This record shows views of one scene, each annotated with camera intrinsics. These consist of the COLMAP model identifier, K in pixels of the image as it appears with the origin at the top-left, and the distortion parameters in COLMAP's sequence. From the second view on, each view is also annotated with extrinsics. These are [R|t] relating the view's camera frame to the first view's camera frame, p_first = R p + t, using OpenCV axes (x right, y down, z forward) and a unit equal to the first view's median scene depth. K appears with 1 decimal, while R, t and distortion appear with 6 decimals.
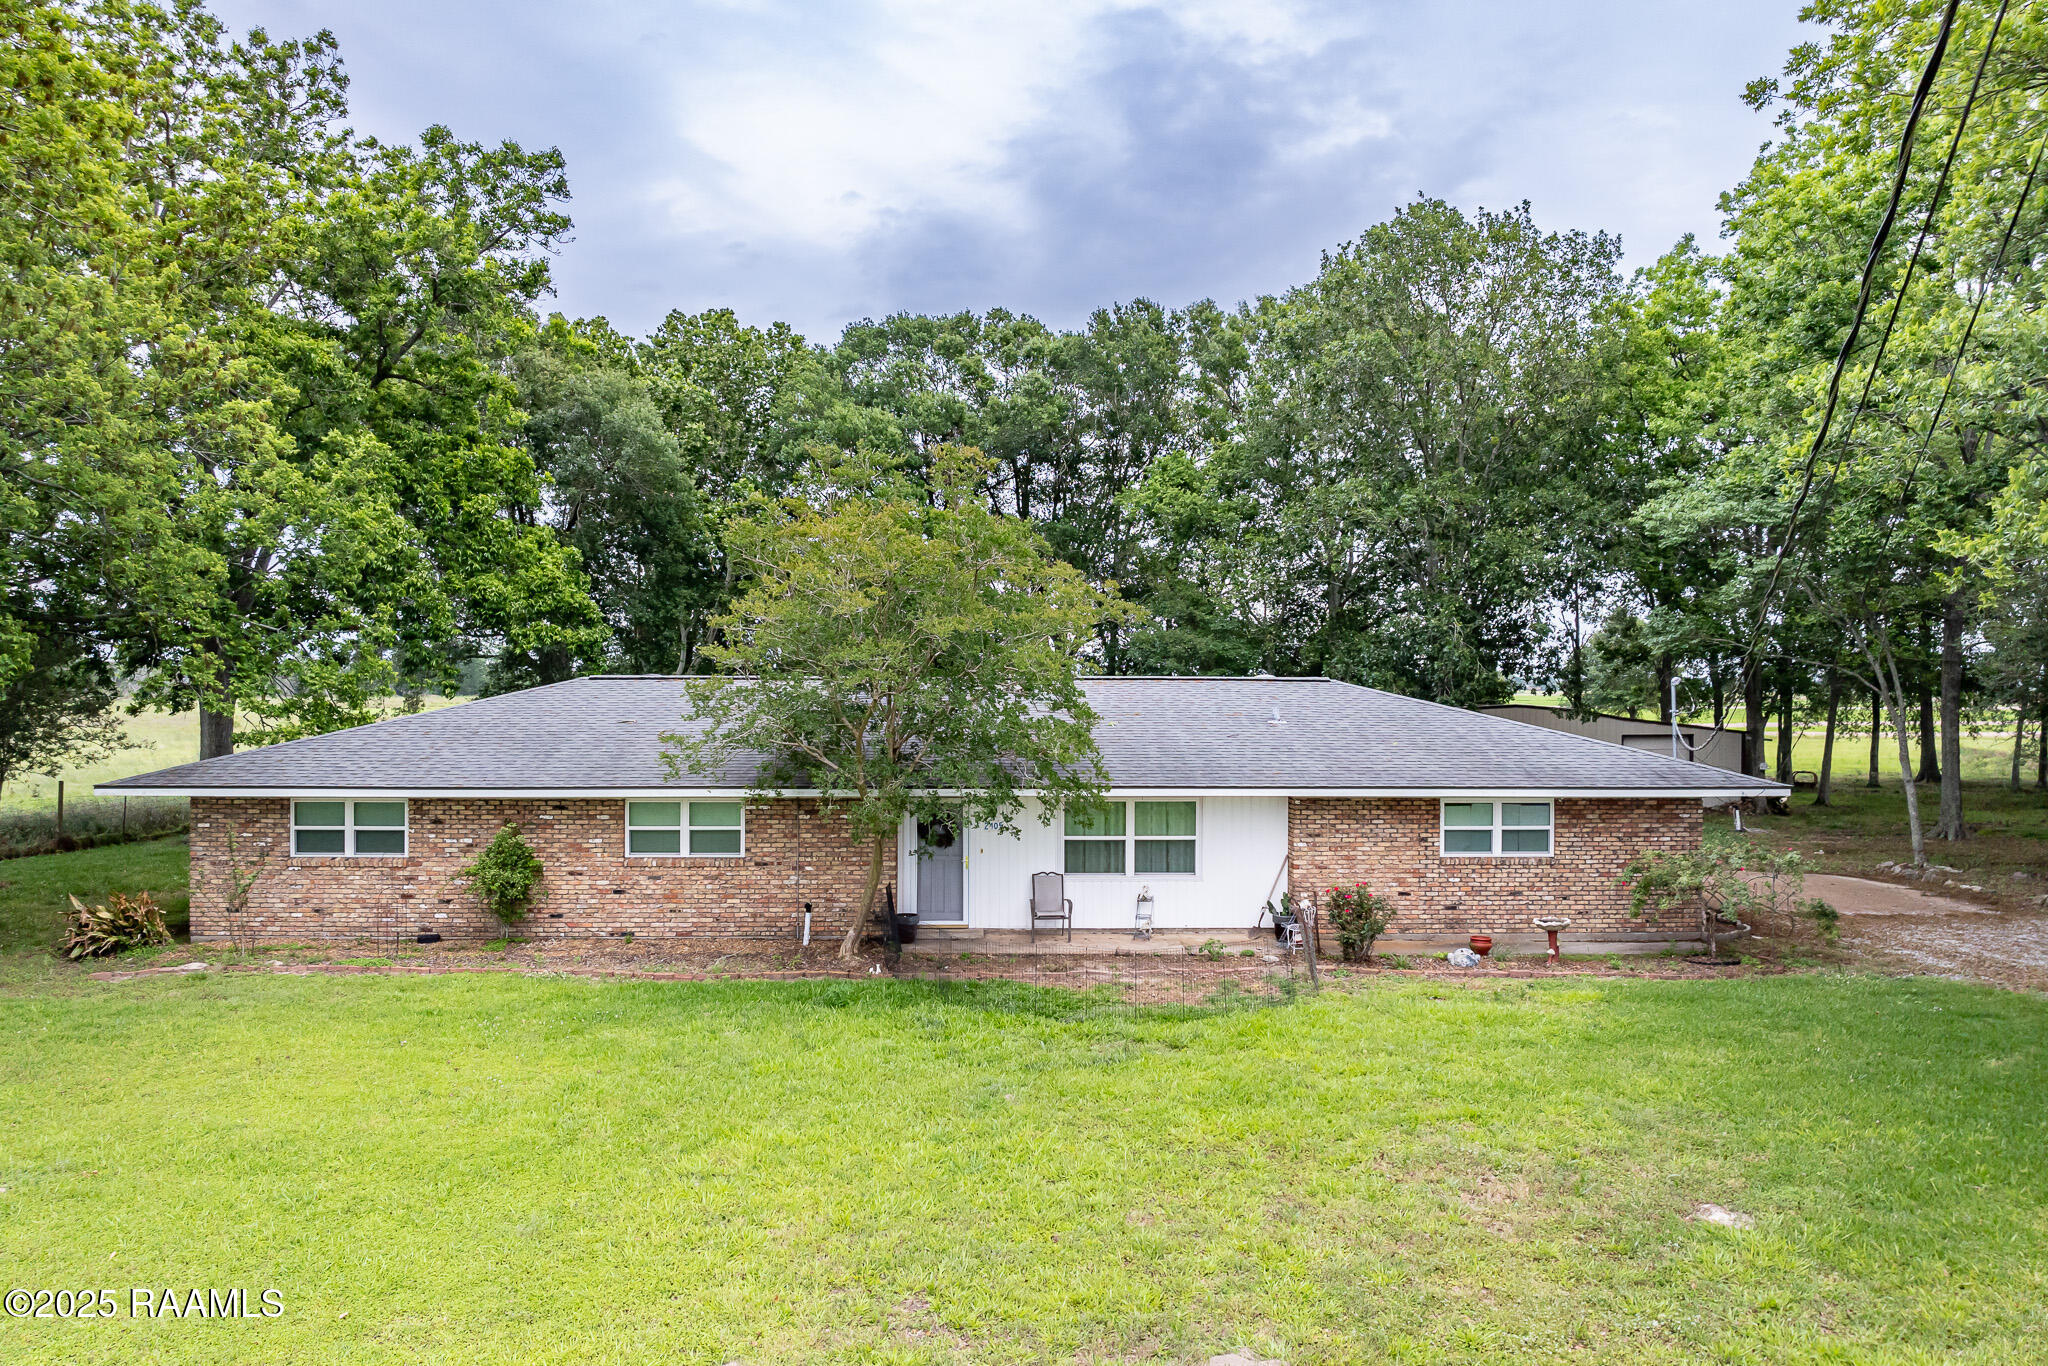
lens RADIAL K [[1372.5, 0, 1070.8], [0, 1372.5, 686.4], [0, 0, 1]] dist [-0.006195, 0.001363]
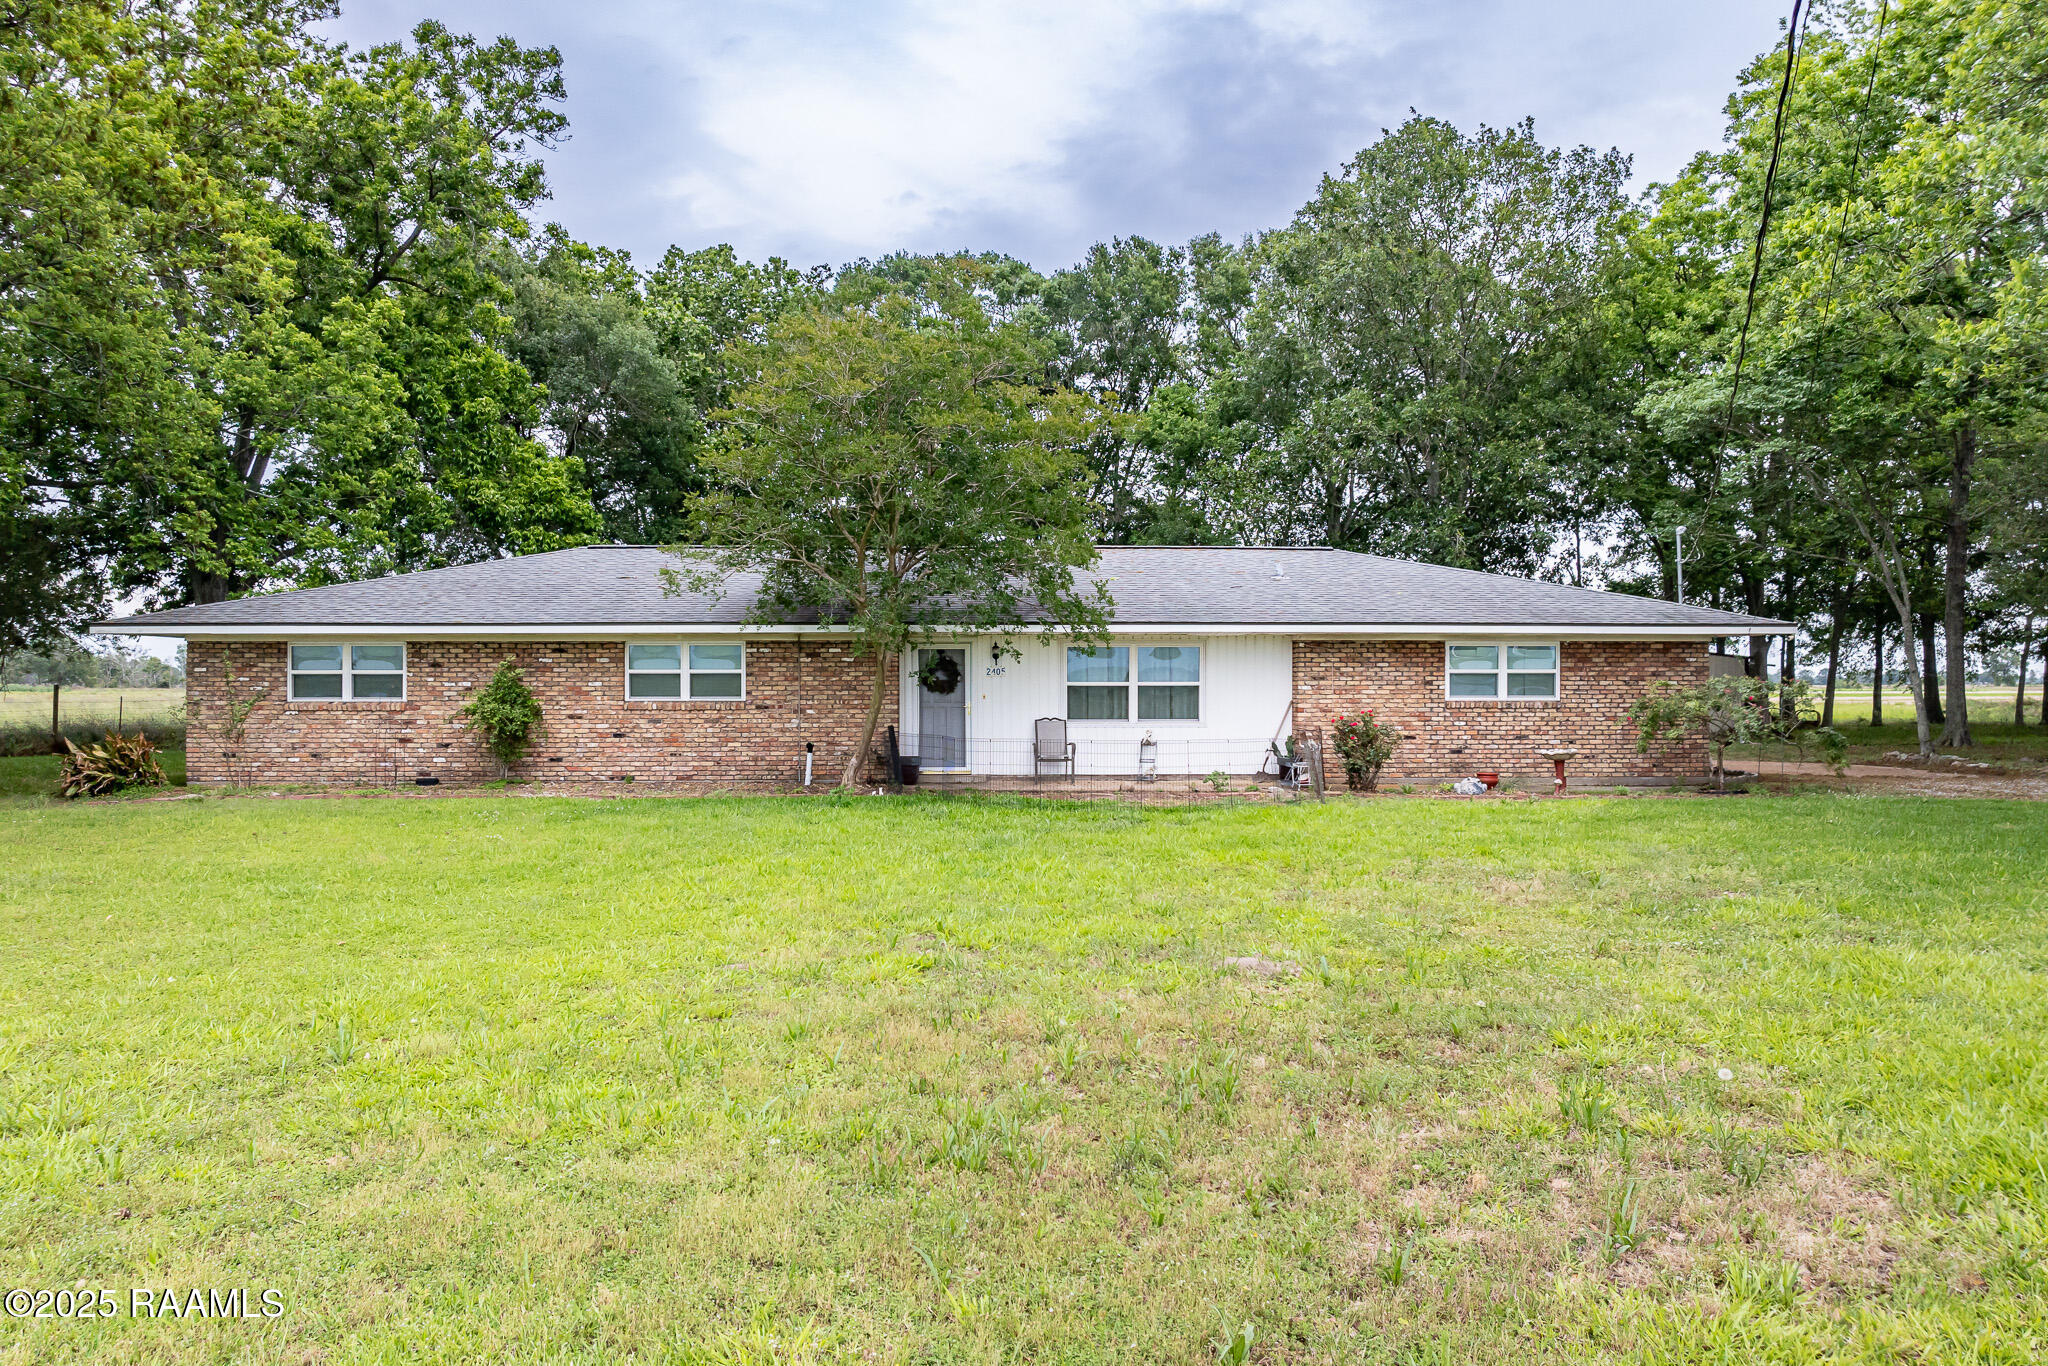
lens RADIAL K [[1374.4, 0, 1070.7], [0, 1374.4, 680.8], [0, 0, 1]] dist [-0.002634, -0.001800]
pose [[0.999992, -0.003981, 0.000850, -0.003003], [0.003980, 0.999991, 0.001545, 0.107422], [-0.000856, -0.001542, 0.999998, 0.004880]]
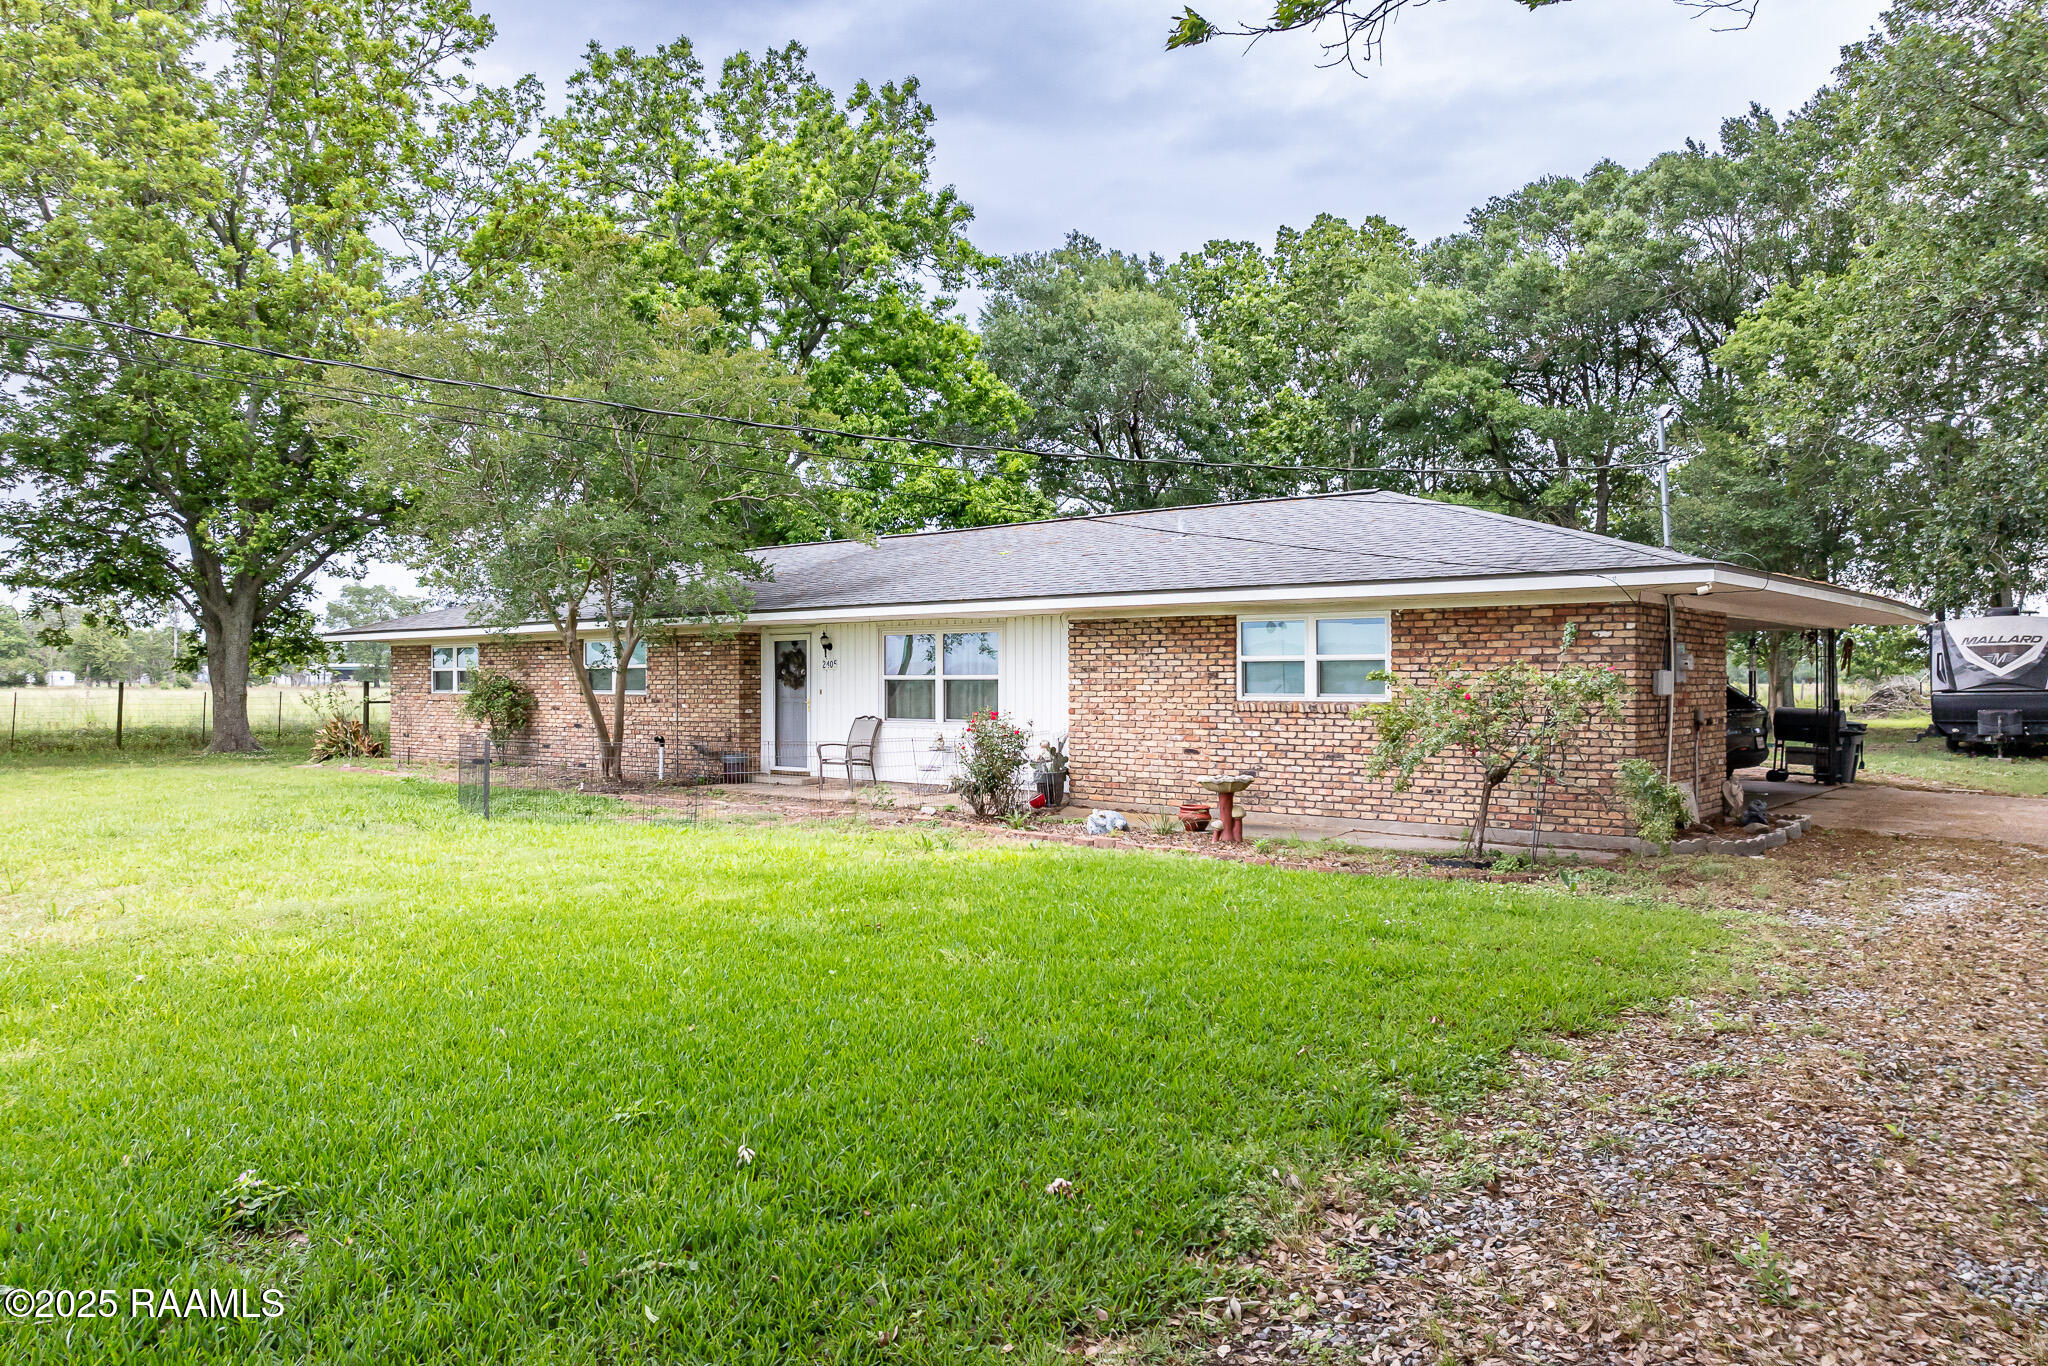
lens RADIAL K [[1372.5, 0, 1070.8], [0, 1372.5, 686.4], [0, 0, 1]] dist [-0.006195, 0.001363]
pose [[0.754352, -0.001599, -0.656469, 0.663078], [0.012141, 0.999860, 0.011516, 0.108252], [0.656358, -0.016657, 0.754265, 0.420844]]
